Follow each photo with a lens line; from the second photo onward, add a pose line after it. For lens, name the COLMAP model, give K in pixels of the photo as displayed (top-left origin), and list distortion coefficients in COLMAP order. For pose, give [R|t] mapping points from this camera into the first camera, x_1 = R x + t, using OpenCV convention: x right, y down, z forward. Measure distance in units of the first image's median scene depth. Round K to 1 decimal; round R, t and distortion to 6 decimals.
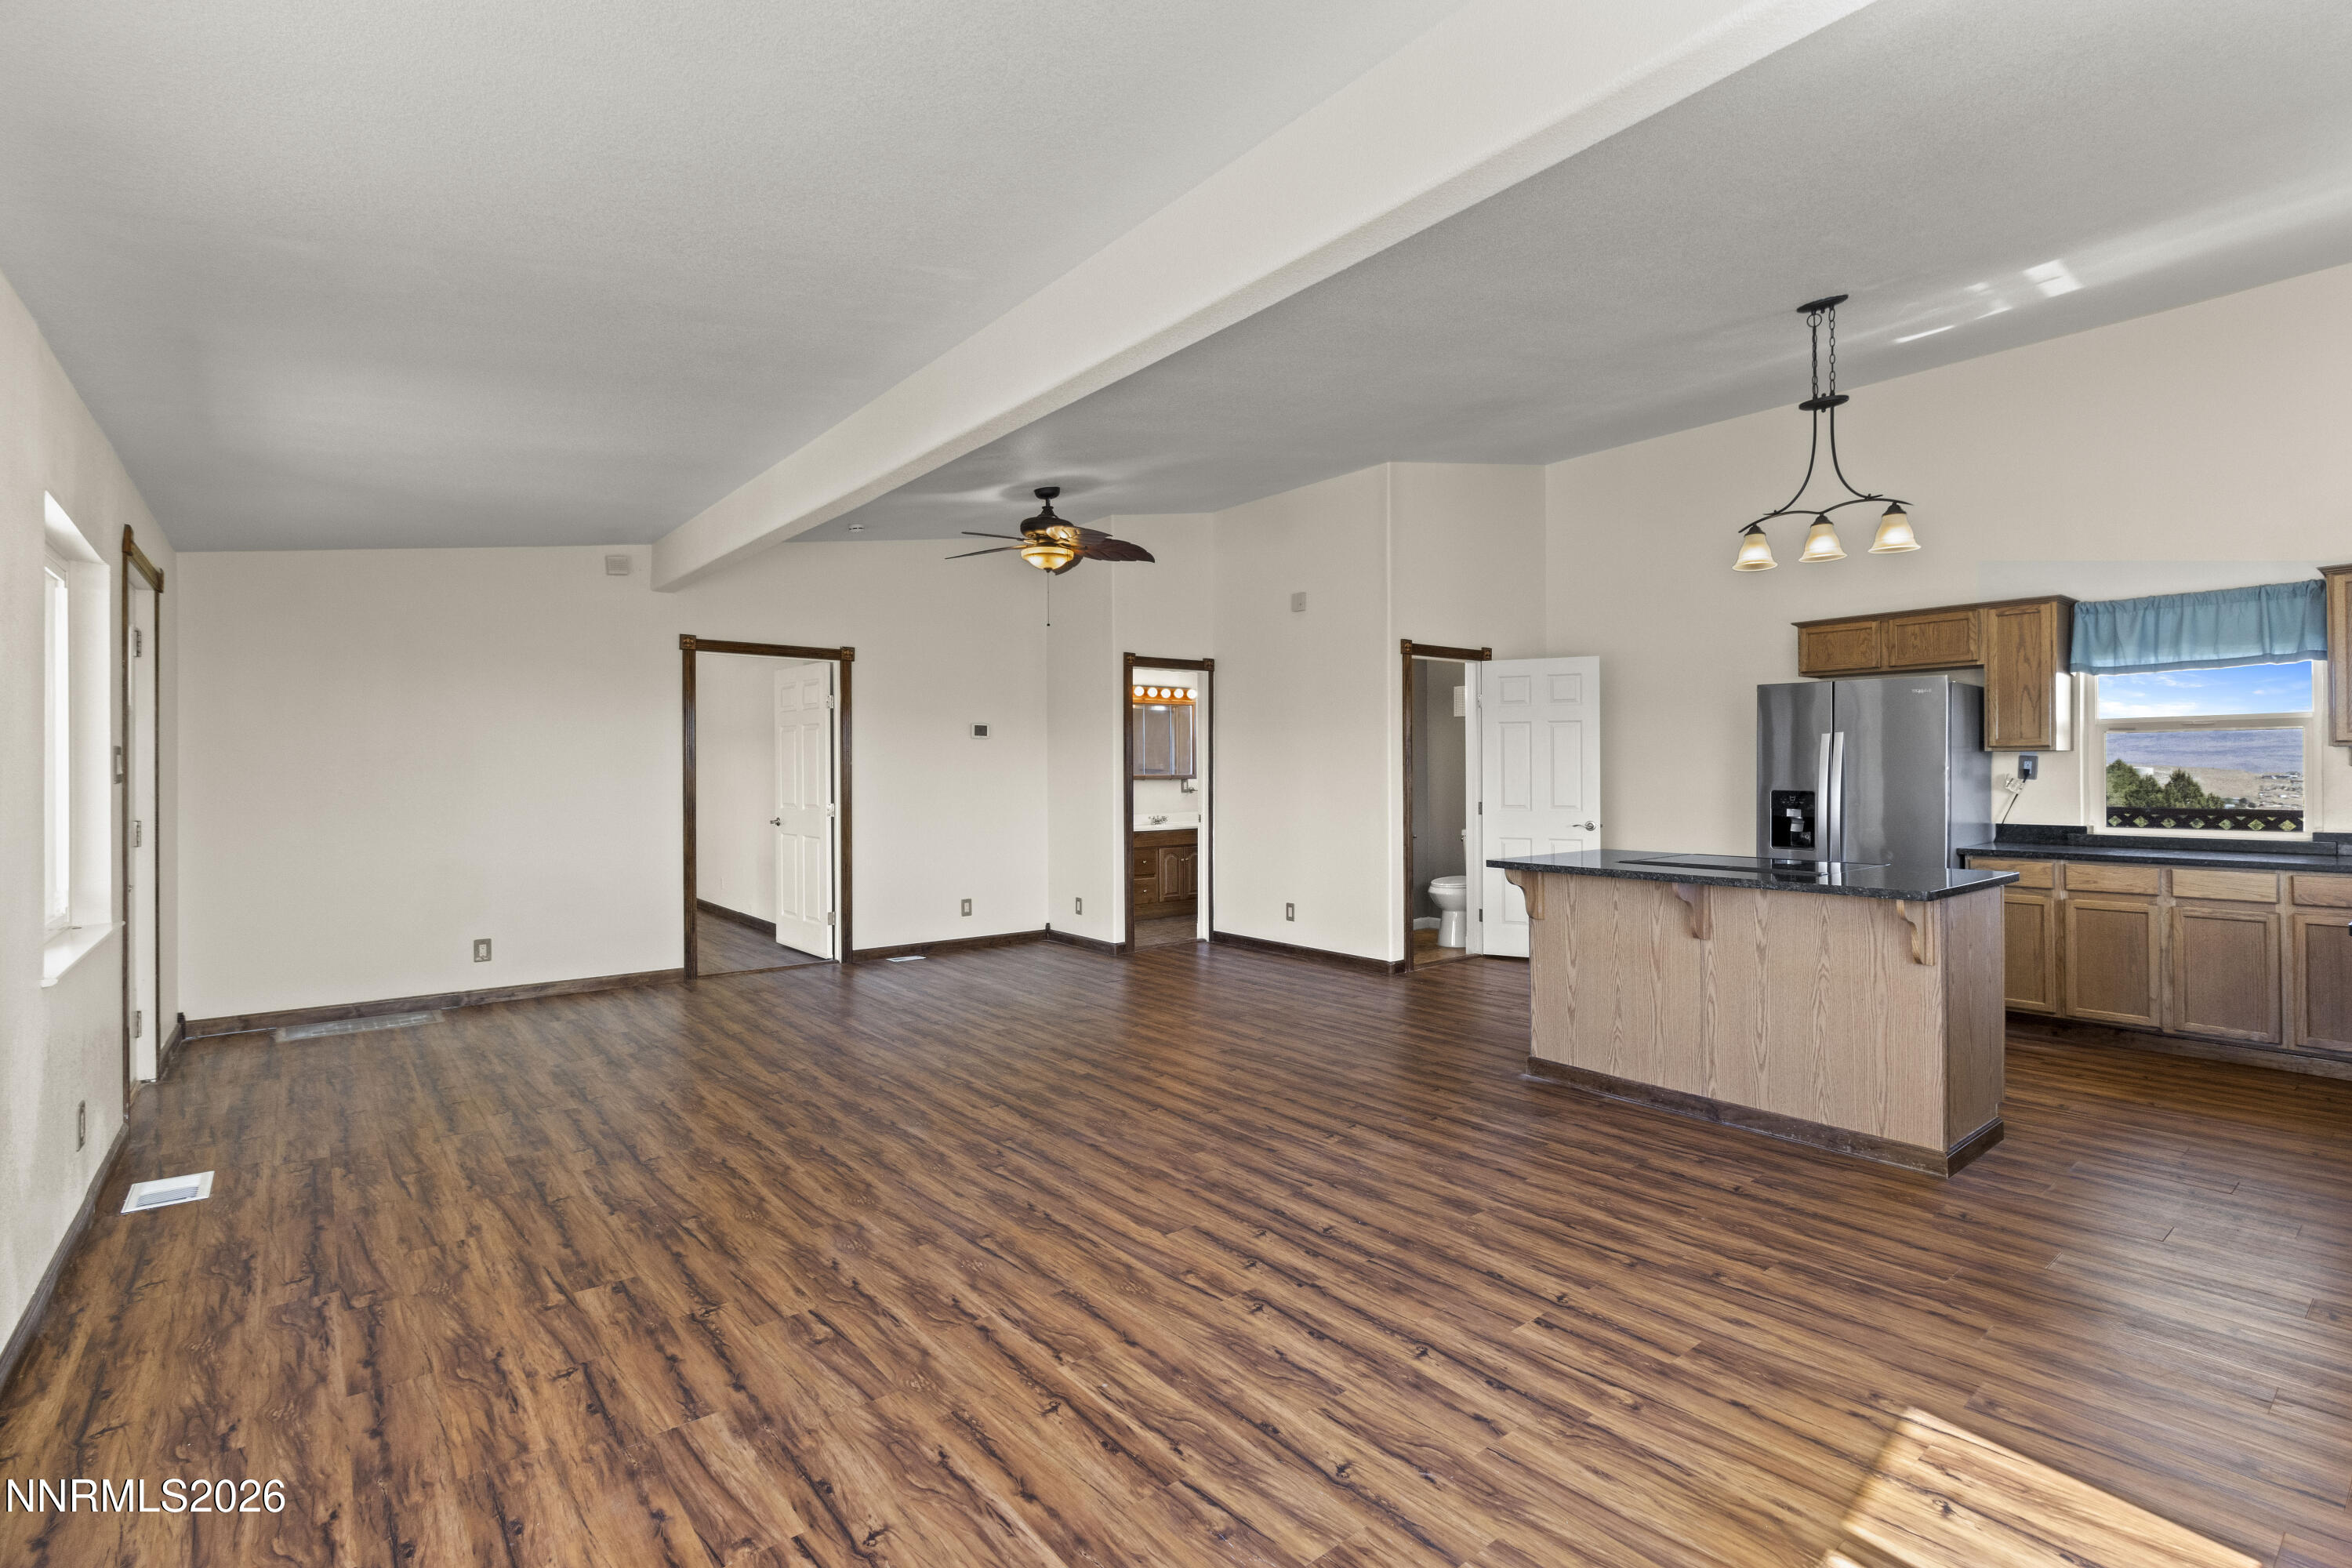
lens RADIAL K [[1080.9, 0, 1187.8], [0, 1080.9, 777.4], [0, 0, 1]] dist [-0.002914, -0.000155]
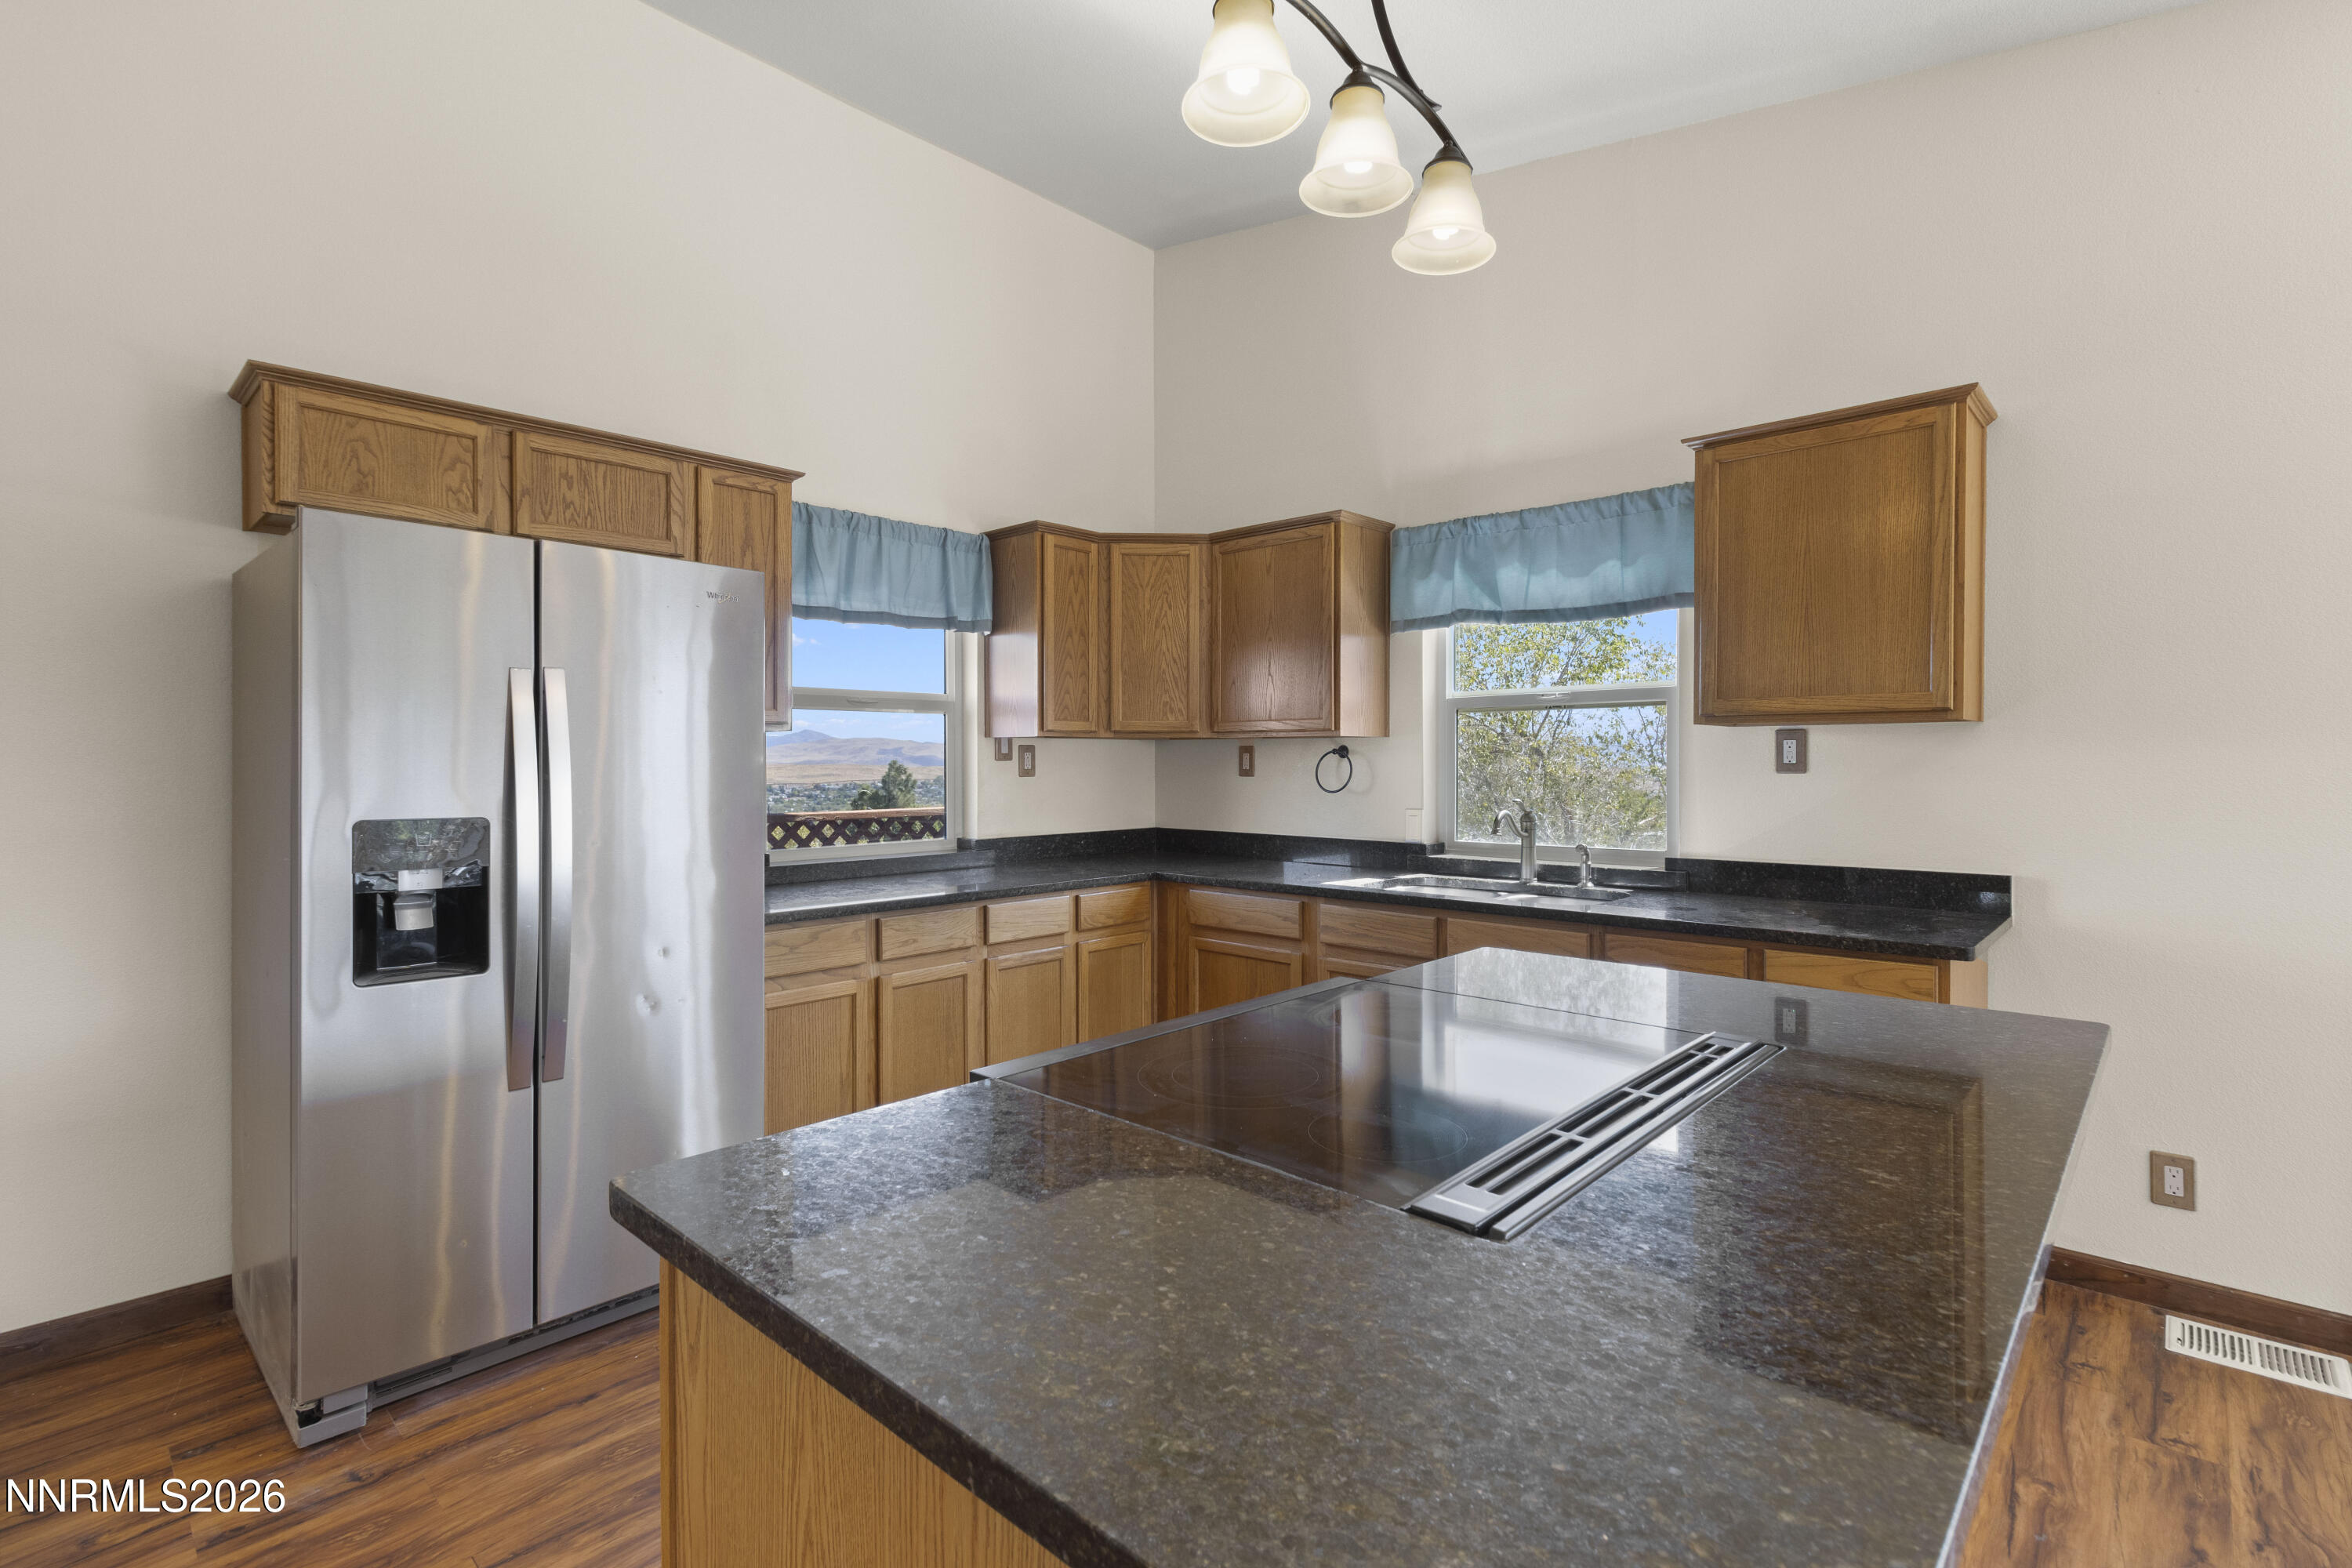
lens RADIAL K [[1096.7, 0, 1197.2], [0, 1096.7, 773.4], [0, 0, 1]] dist [-0.001631, -0.000281]
pose [[-0.147966, -0.004133, 0.988984, 0.260823], [0.011138, 0.999921, 0.005845, -0.004377], [-0.988930, 0.011880, -0.147908, 1.333652]]
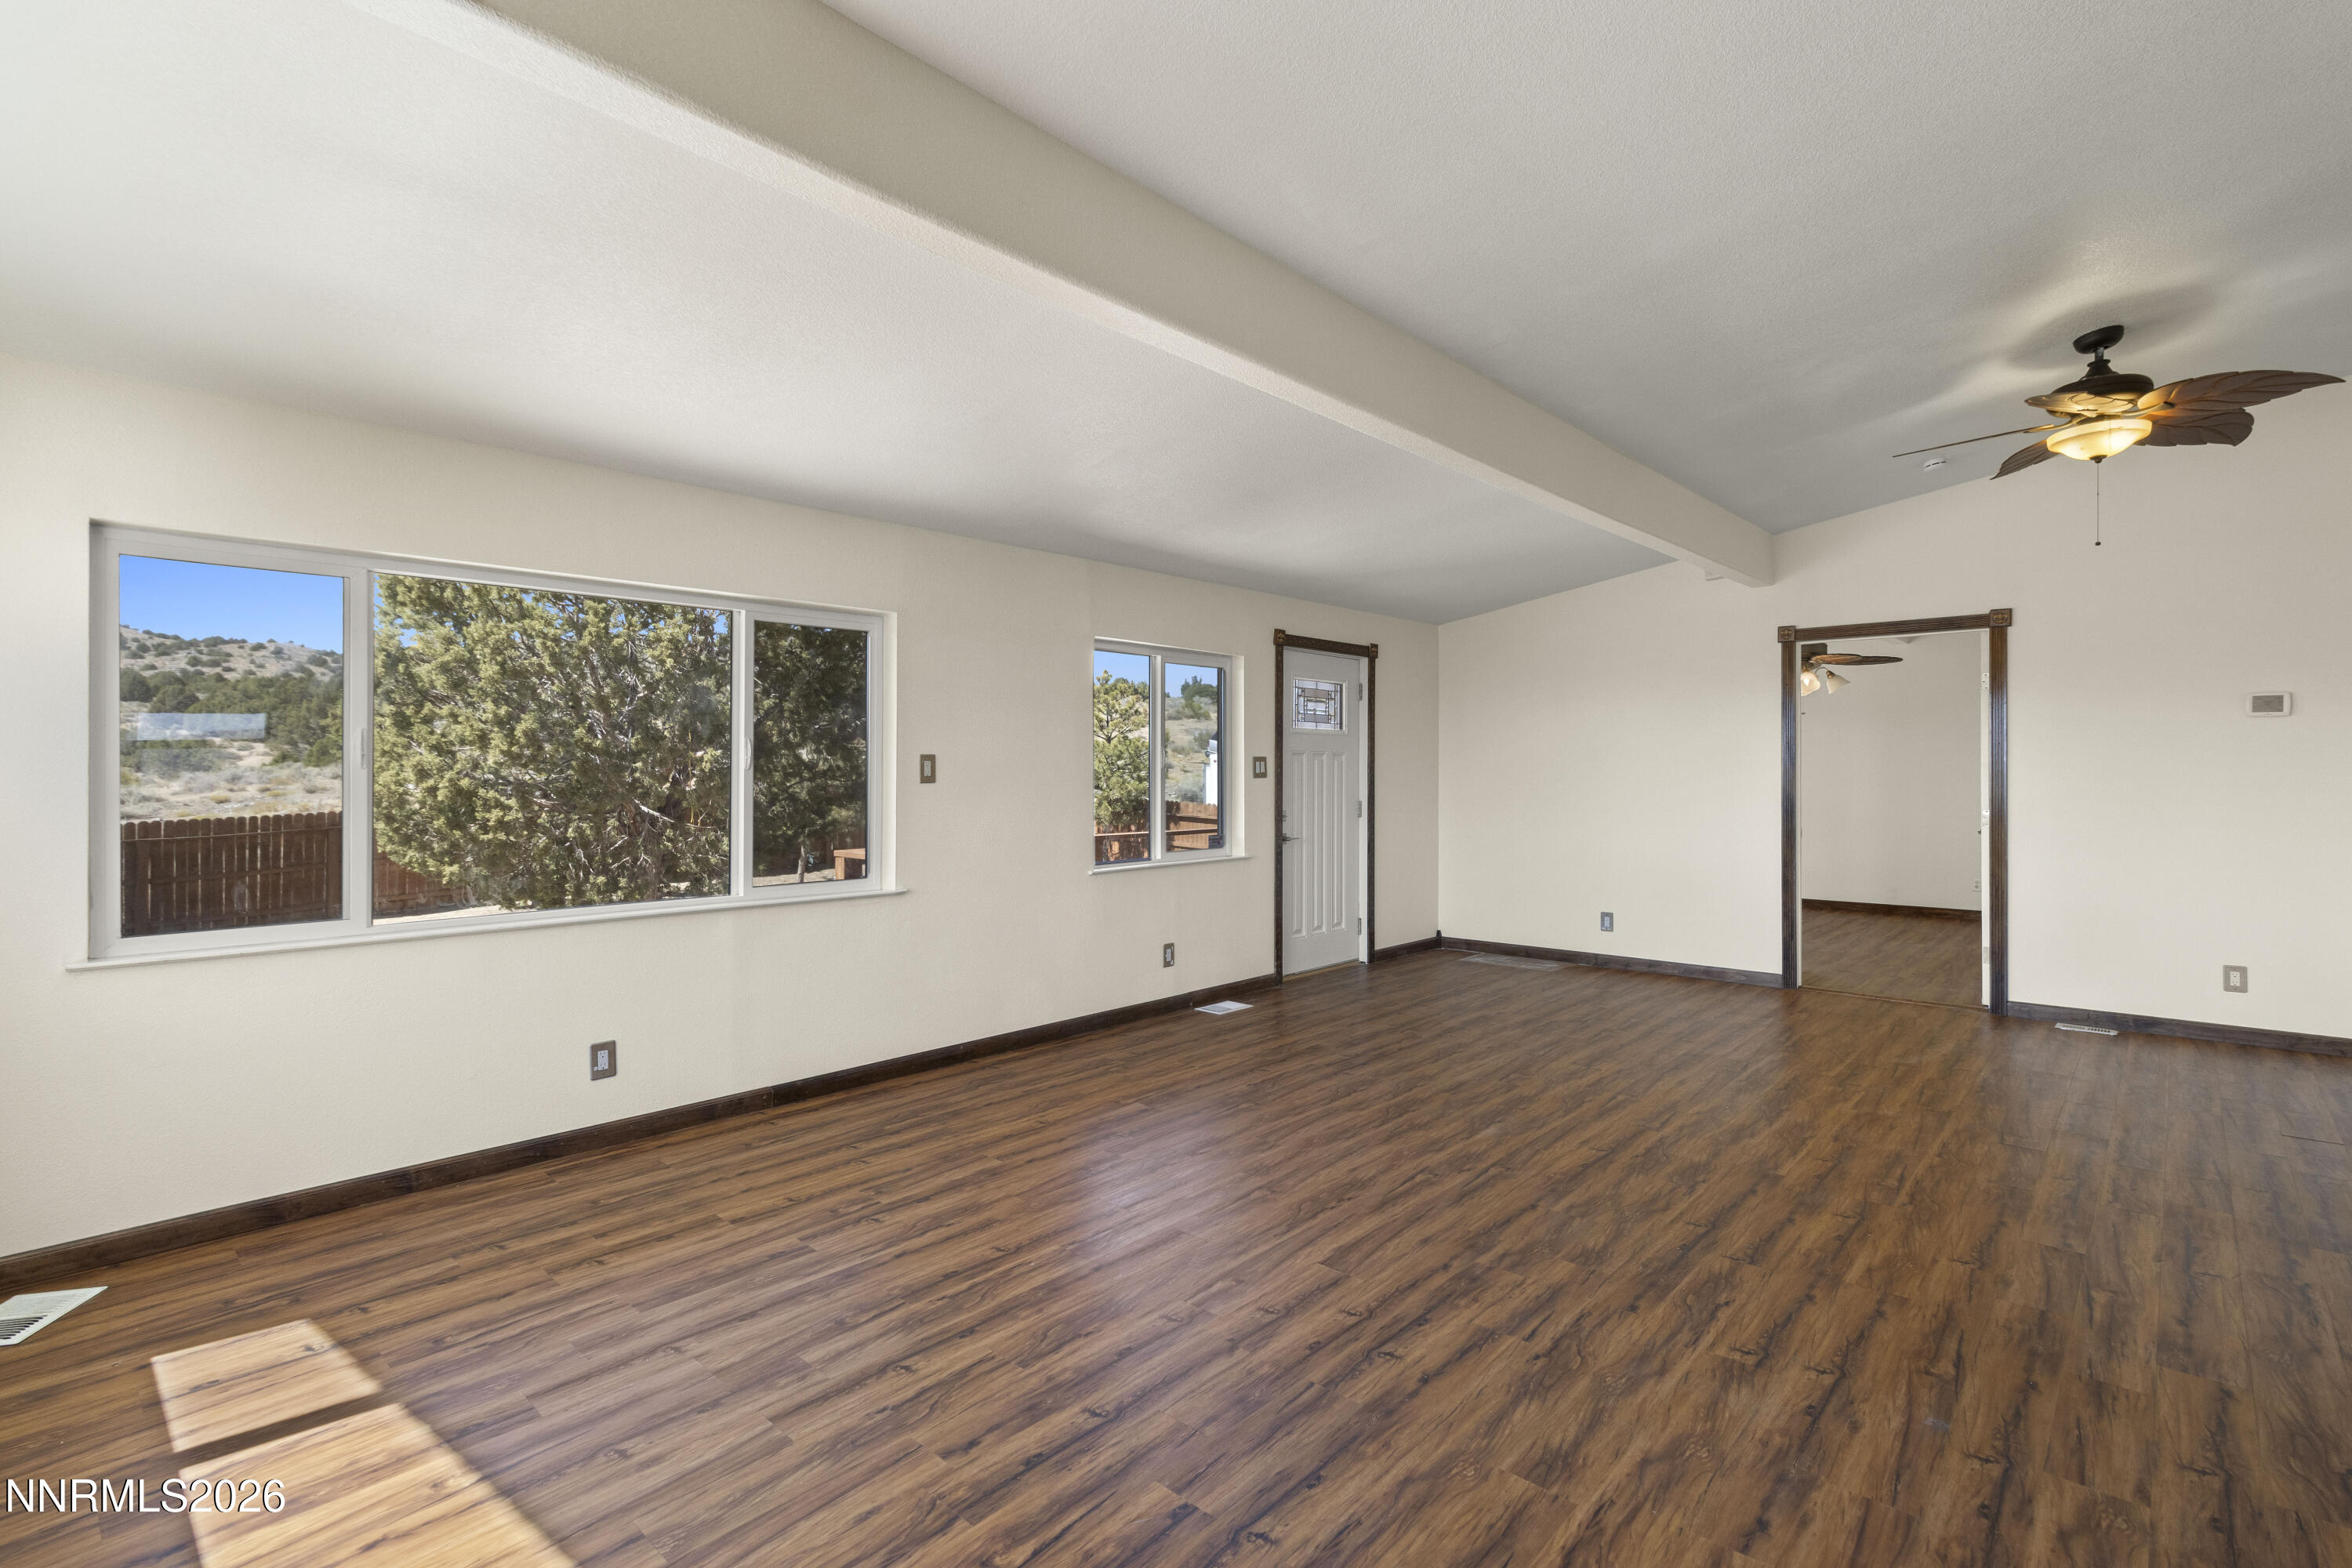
lens RADIAL K [[1096.7, 0, 1197.2], [0, 1096.7, 773.4], [0, 0, 1]] dist [-0.001631, -0.000281]
pose [[0.154781, 0.004198, -0.987940, 0.775451], [-0.005258, 0.999980, 0.003425, -0.003563], [0.987935, 0.004664, 0.154800, 0.642895]]
